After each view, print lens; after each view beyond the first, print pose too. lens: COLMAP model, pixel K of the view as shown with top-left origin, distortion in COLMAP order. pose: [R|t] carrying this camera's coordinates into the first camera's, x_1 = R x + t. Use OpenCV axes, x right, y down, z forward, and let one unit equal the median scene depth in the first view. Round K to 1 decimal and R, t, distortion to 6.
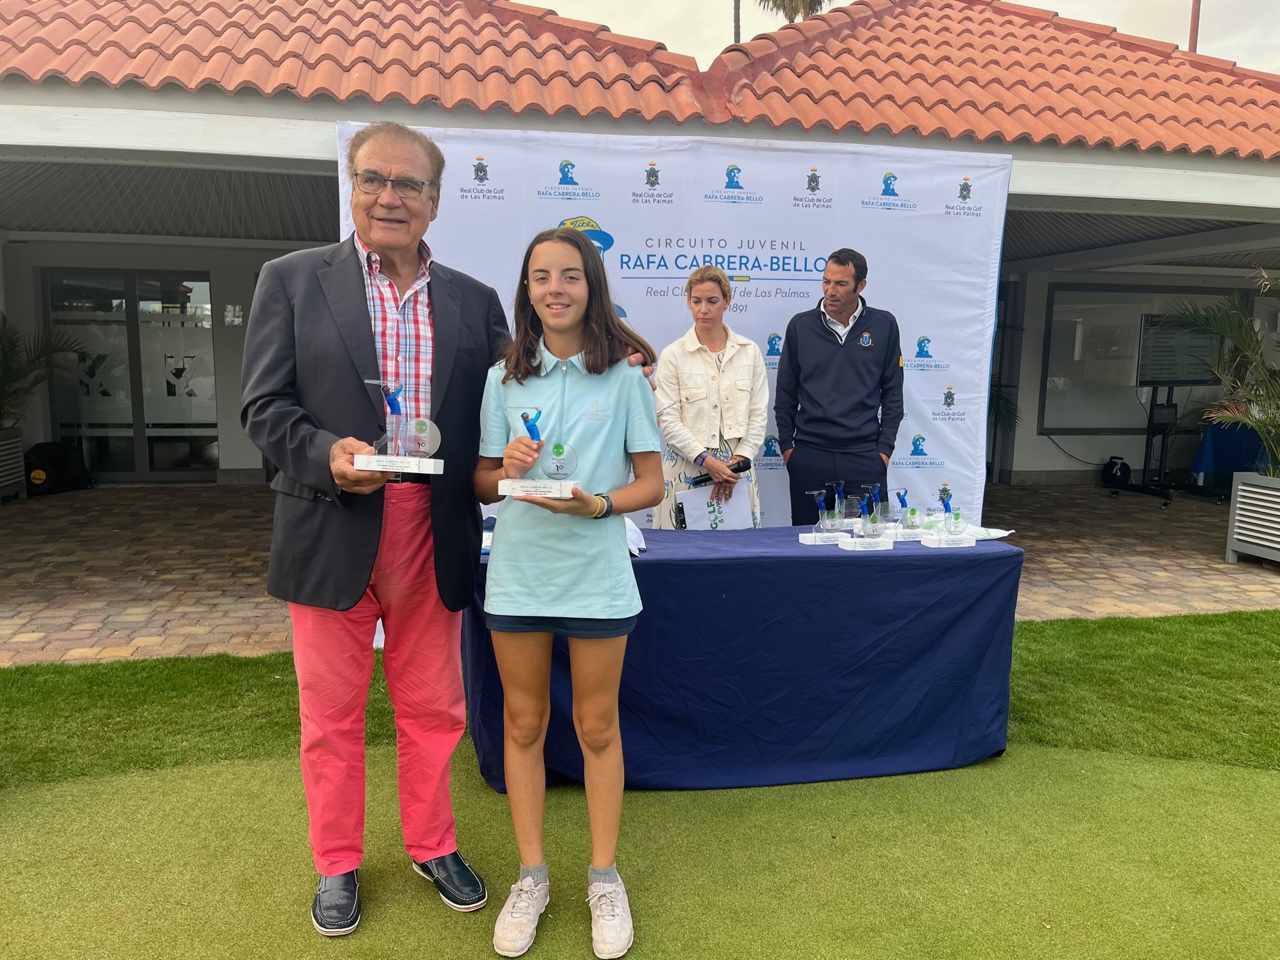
lens RADIAL K [[983.3, 0, 642.1], [0, 983.3, 487.2], [0, 0, 1]] dist [0.075026, -0.104450]
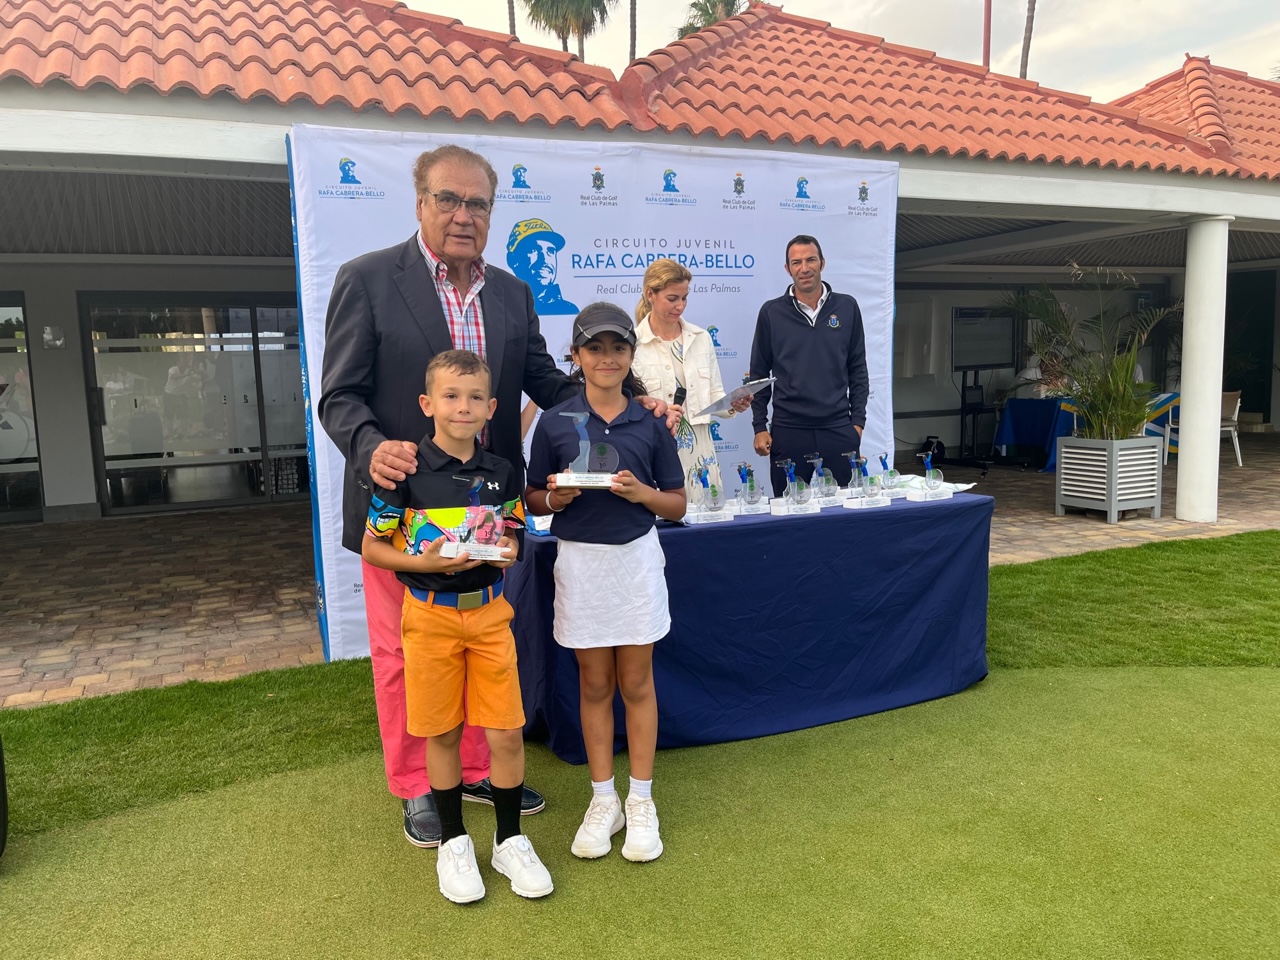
lens RADIAL K [[983.3, 0, 645.1], [0, 983.3, 478.4], [0, 0, 1]] dist [0.075026, -0.104450]
pose [[0.972588, -0.069333, 0.221959, -0.185649], [0.074410, 0.997121, -0.014583, 0.019785], [-0.220309, 0.030699, 0.974947, -0.024260]]
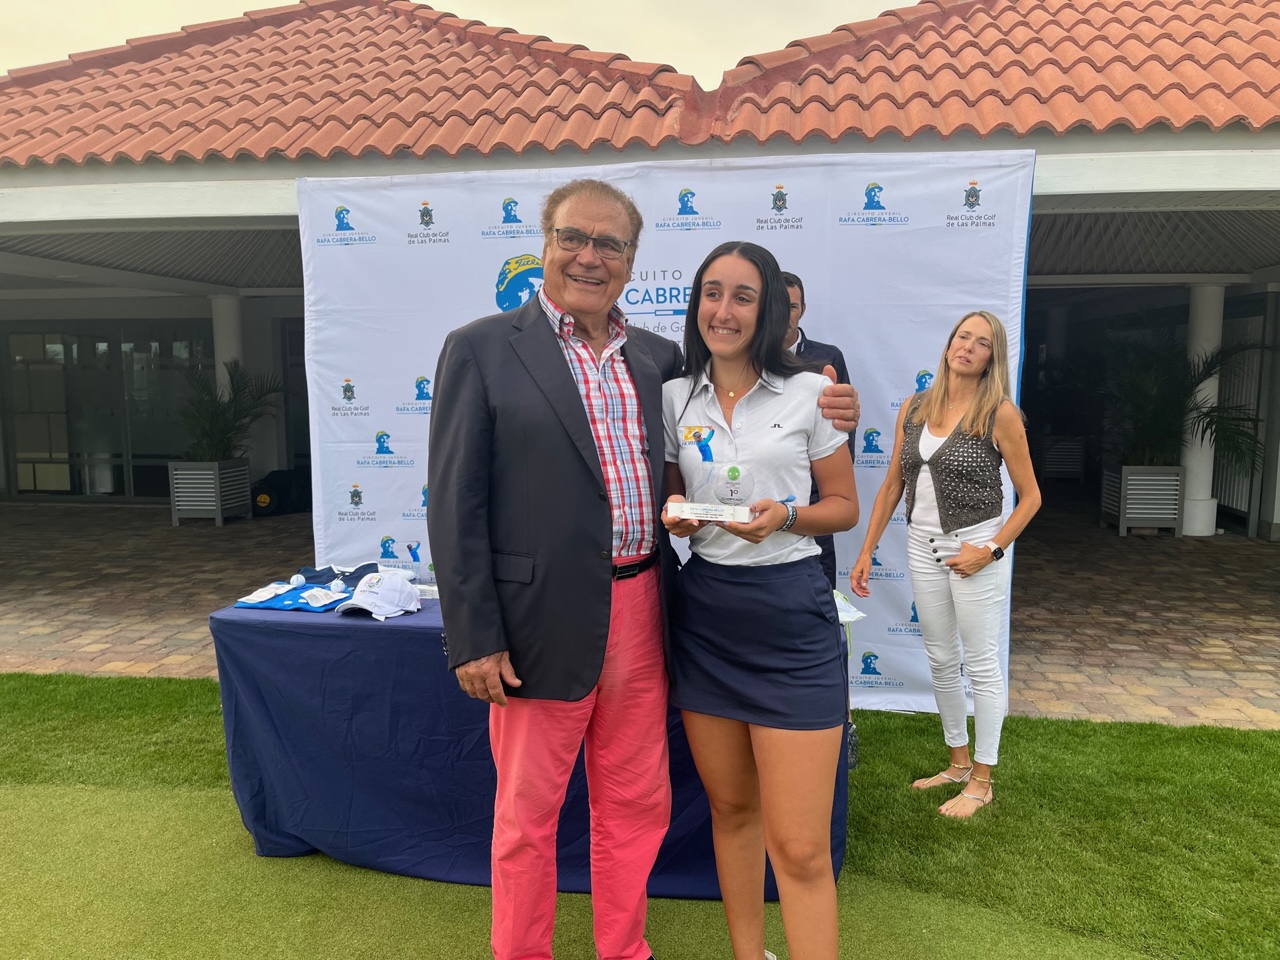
lens RADIAL K [[983.3, 0, 644.7], [0, 983.3, 482.9], [0, 0, 1]] dist [0.075026, -0.104450]
pose [[0.941940, 0.020574, -0.335150, 0.353120], [-0.030857, 0.999201, -0.025387, -0.028126], [0.334360, 0.034255, 0.941823, 0.129113]]
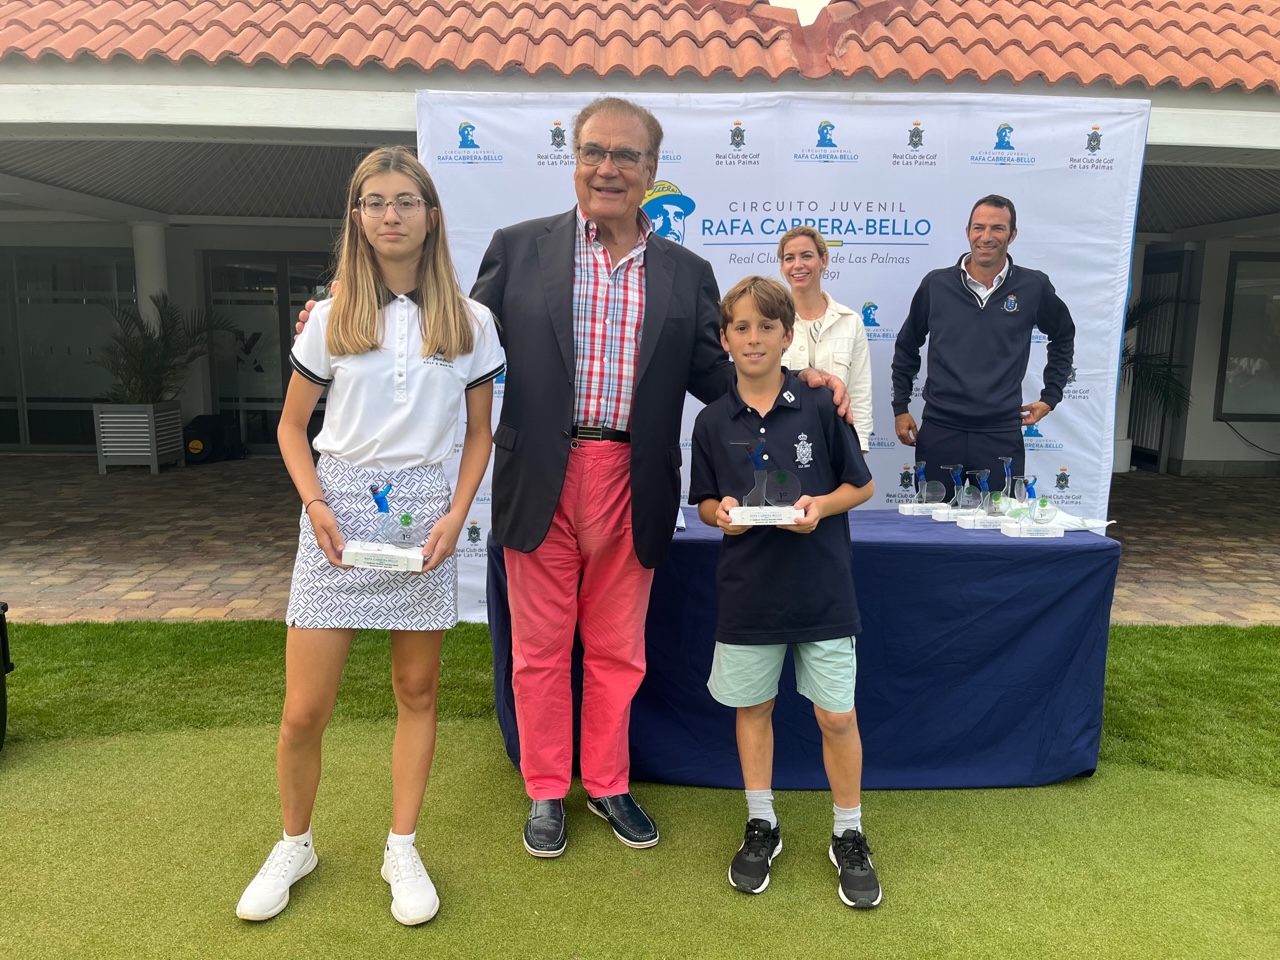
lens RADIAL K [[983.3, 0, 642.2], [0, 983.3, 478.2], [0, 0, 1]] dist [0.075026, -0.104450]
pose [[0.986200, 0.023285, -0.163910, 0.078895], [-0.022020, 0.999712, 0.009532, 0.004941], [0.164085, -0.005792, 0.986429, 0.047914]]
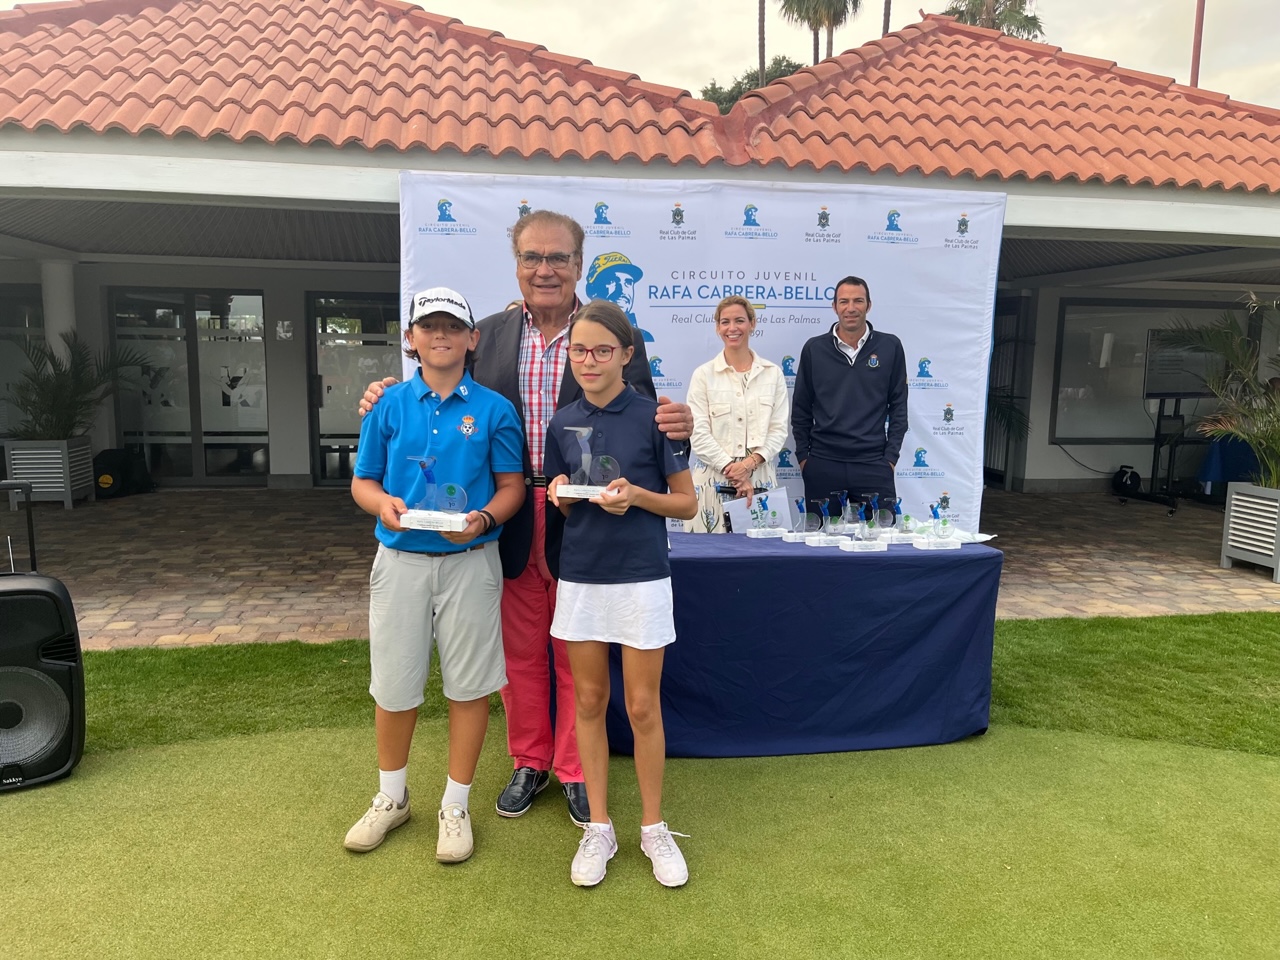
lens RADIAL K [[983.3, 0, 634.5], [0, 983.3, 487.6], [0, 0, 1]] dist [0.075026, -0.104450]
pose [[0.999496, 0.004372, -0.031454, -0.001845], [-0.004502, 0.999982, -0.004037, -0.003010], [0.031436, 0.004176, 0.999497, -0.106466]]
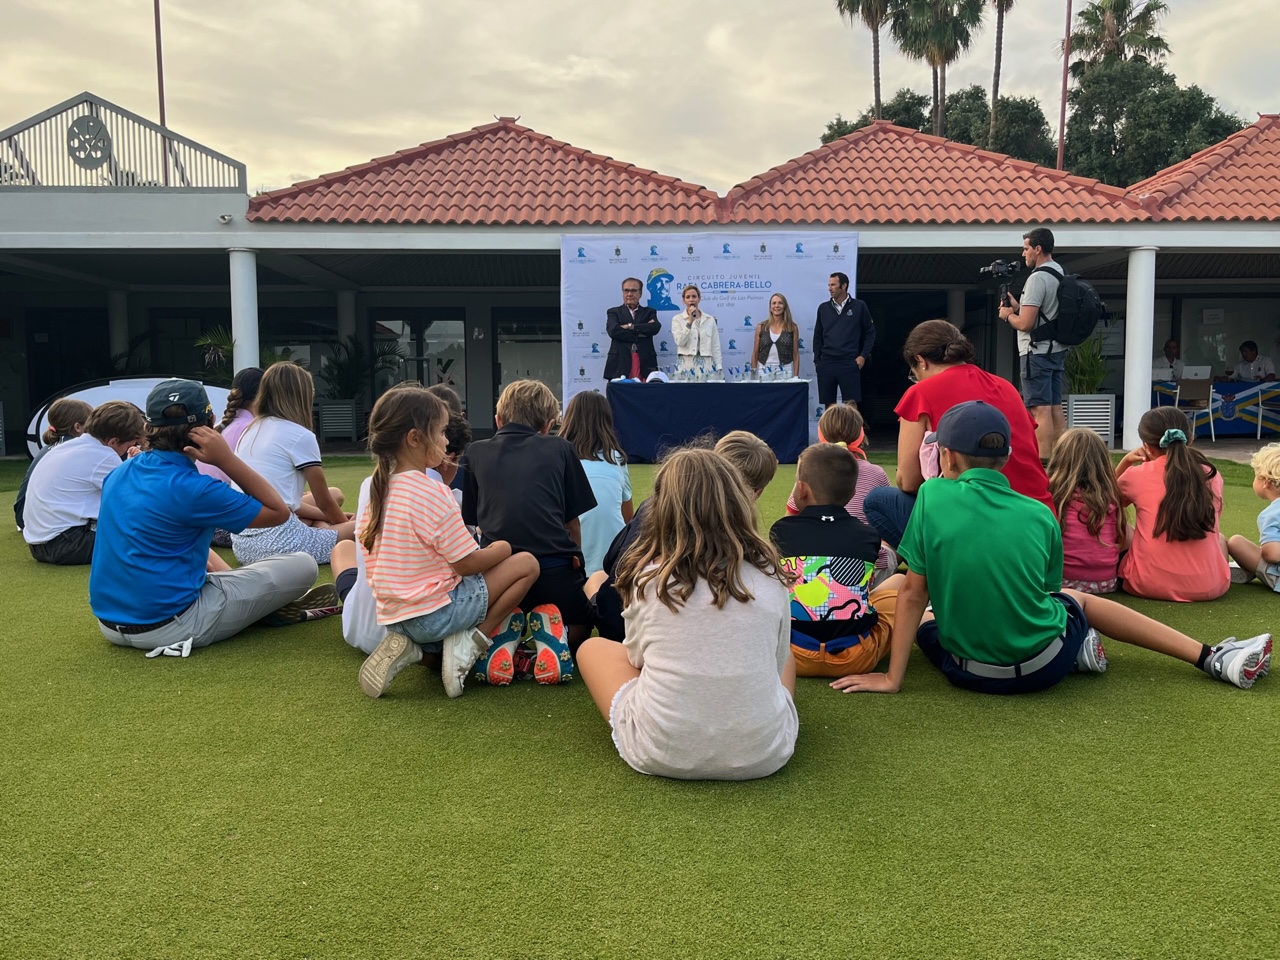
lens RADIAL K [[1124.6, 0, 628.9], [0, 1124.6, 489.6], [0, 0, 1]] dist [0.062006, -0.068777]
pose [[0.983946, -0.007078, -0.178328, 0.318508], [-0.004283, 0.997989, -0.063242, 0.394582], [0.178417, 0.062991, 0.981937, -1.506228]]
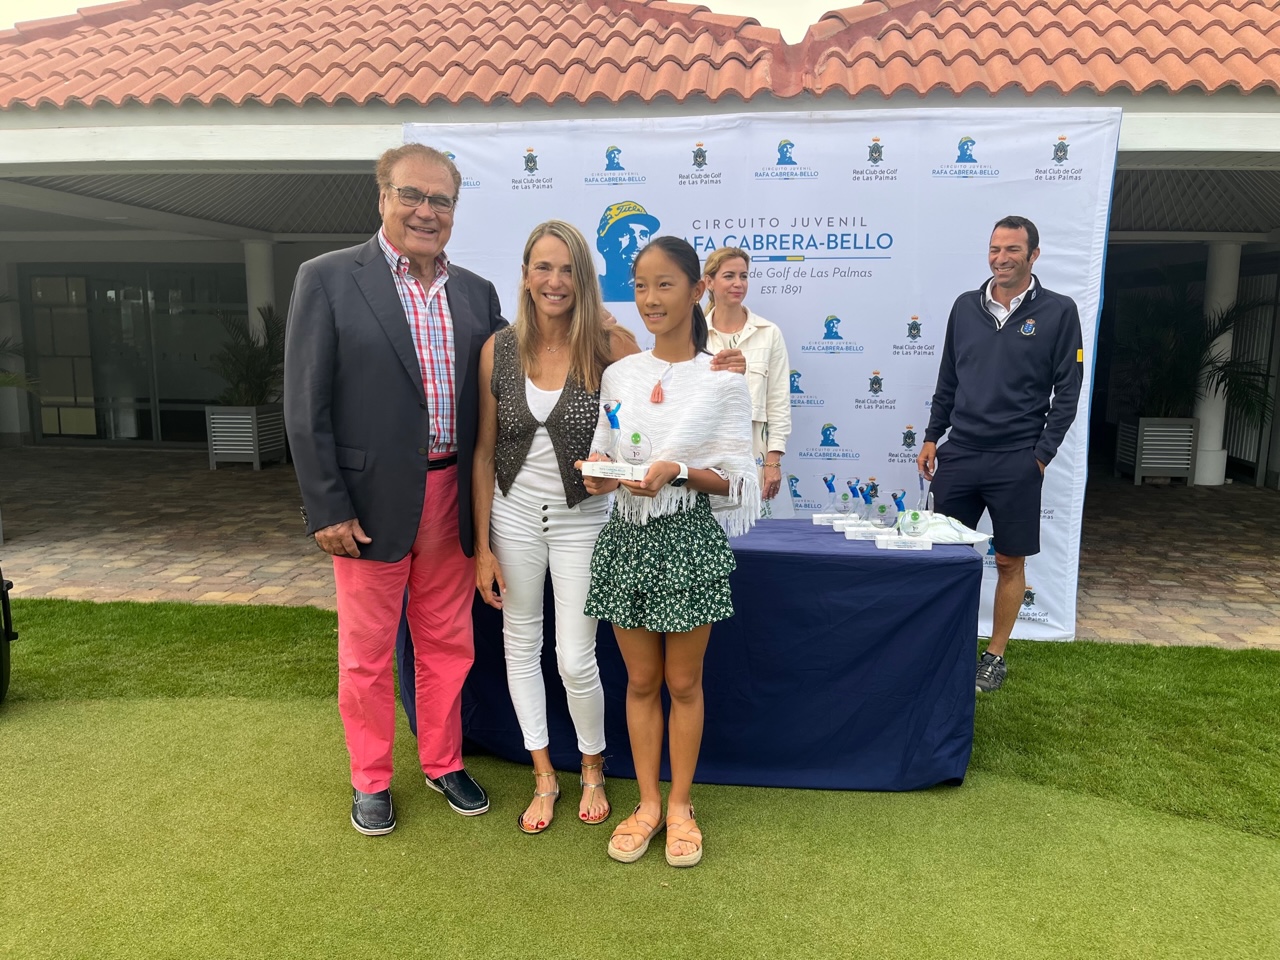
lens RADIAL K [[983.3, 0, 650.2], [0, 983.3, 480.7], [0, 0, 1]] dist [0.075026, -0.104450]
pose [[0.951320, 0.040996, -0.305466, 0.262520], [-0.038136, 0.999155, 0.015327, -0.005595], [0.305837, -0.002932, 0.952079, 0.044702]]
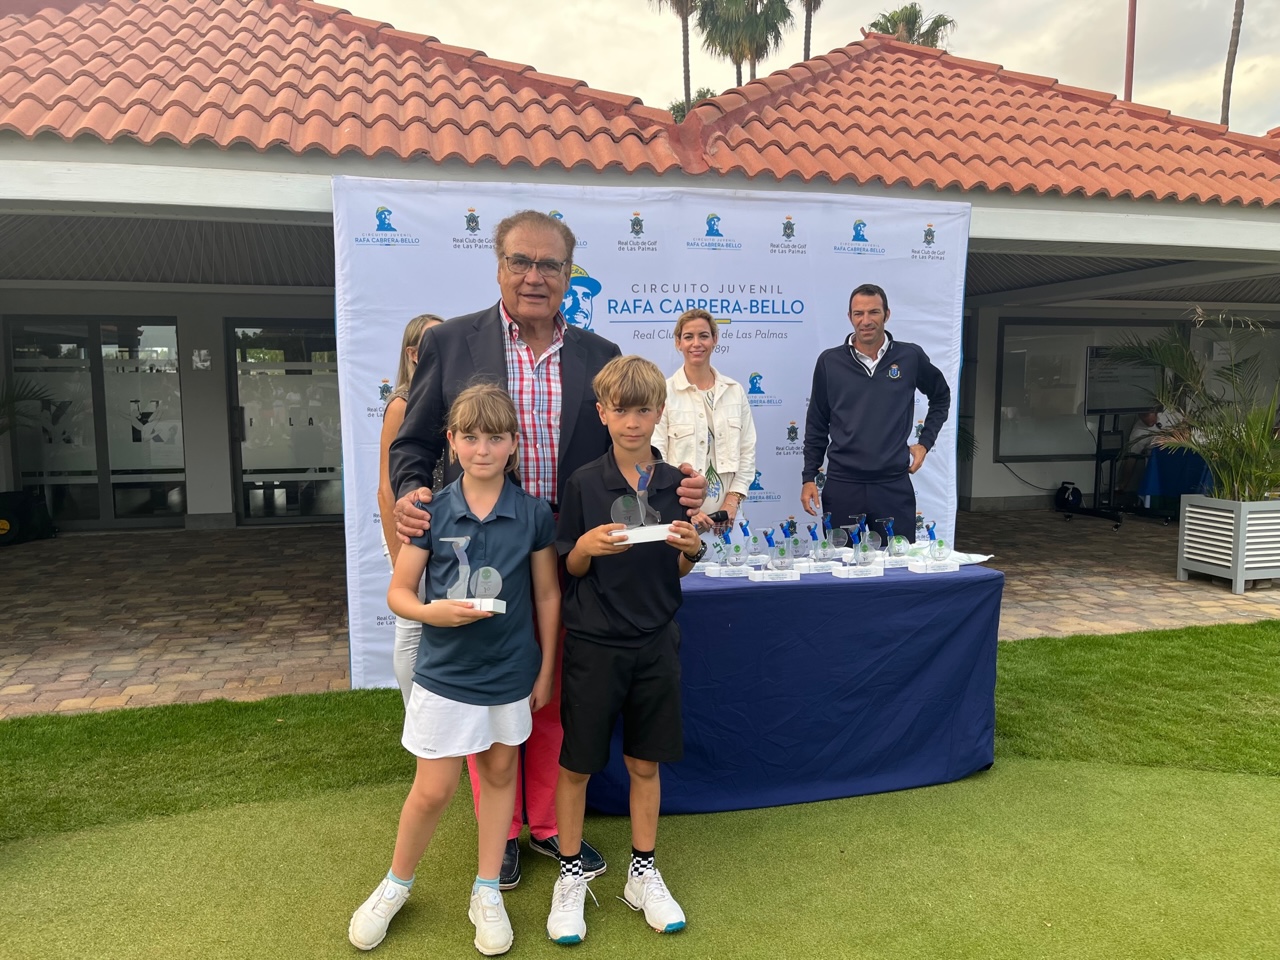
lens RADIAL K [[983.3, 0, 656.2], [0, 983.3, 486.4], [0, 0, 1]] dist [0.075026, -0.104450]
pose [[0.998030, -0.022403, 0.058609, -0.034608], [0.024441, 0.999113, -0.034283, -0.001811], [-0.057789, 0.035648, 0.997692, -0.031985]]
